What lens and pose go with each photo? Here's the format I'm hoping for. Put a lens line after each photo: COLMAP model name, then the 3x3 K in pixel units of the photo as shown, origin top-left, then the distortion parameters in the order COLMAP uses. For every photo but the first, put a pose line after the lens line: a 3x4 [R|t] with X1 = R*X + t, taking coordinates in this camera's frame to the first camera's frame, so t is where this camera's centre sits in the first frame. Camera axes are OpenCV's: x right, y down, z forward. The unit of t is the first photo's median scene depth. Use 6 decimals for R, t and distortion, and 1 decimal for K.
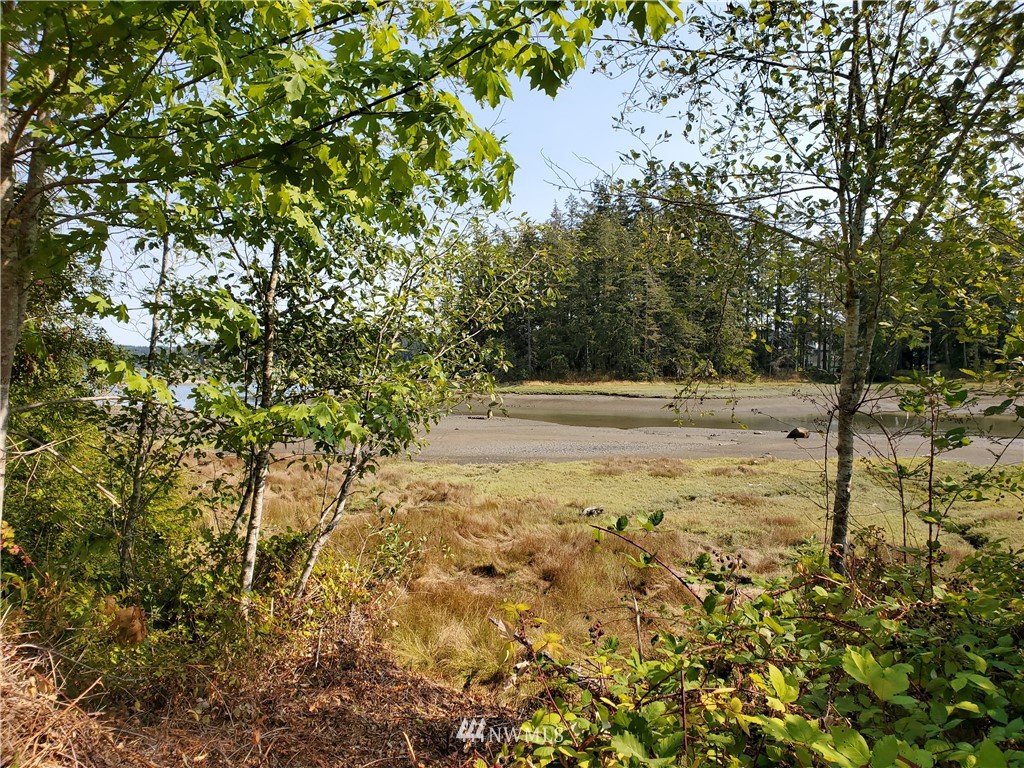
lens RADIAL K [[788.5, 0, 499.4], [0, 788.5, 383.7], [0, 0, 1]] dist [0.034420, -0.034181]
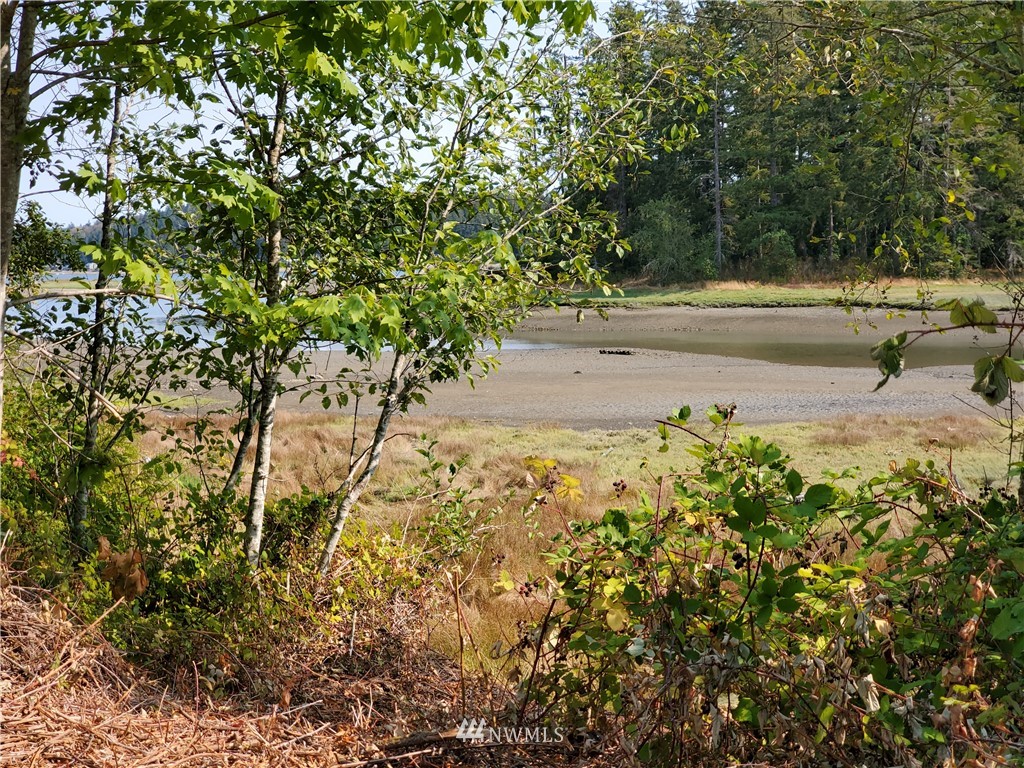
lens RADIAL K [[1503.1, 0, 517.6], [0, 1503.1, 397.0], [0, 0, 1]] dist [0.063632, 0.000000]
pose [[0.995112, -0.007269, -0.098486, 0.051788], [0.014221, 0.997441, 0.070069, 0.012587], [0.097725, -0.071127, 0.992669, -0.290222]]
